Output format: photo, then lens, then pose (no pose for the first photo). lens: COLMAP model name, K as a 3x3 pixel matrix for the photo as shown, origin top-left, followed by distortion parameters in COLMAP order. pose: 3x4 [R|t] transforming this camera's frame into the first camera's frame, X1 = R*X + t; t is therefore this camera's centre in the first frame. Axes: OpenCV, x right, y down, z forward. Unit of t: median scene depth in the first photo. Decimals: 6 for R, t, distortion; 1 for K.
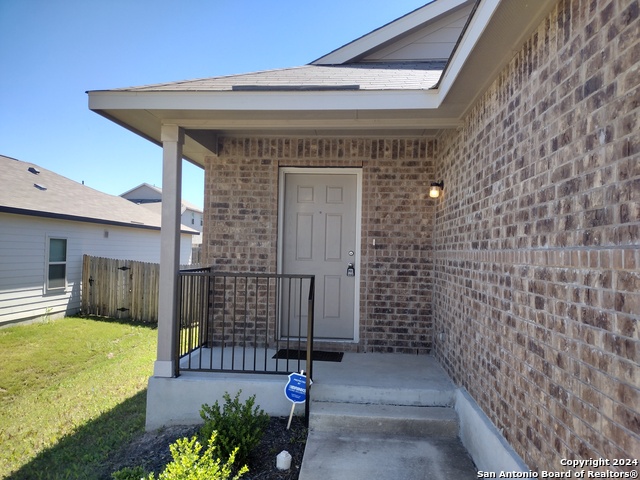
lens RADIAL K [[483.0, 0, 320.0], [0, 483.0, 240.0], [0, 0, 1]] dist [0.077557, -0.114951]
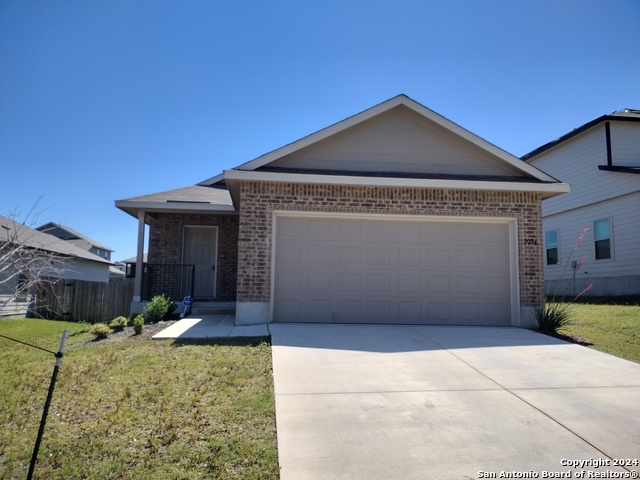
lens RADIAL K [[483.0, 0, 320.0], [0, 483.0, 240.0], [0, 0, 1]] dist [0.077557, -0.114951]
pose [[0.981618, 0.012646, 0.190437, 0.124576], [0.003118, 0.996607, -0.082251, 0.123132], [-0.190831, 0.081333, 0.978248, -1.454627]]
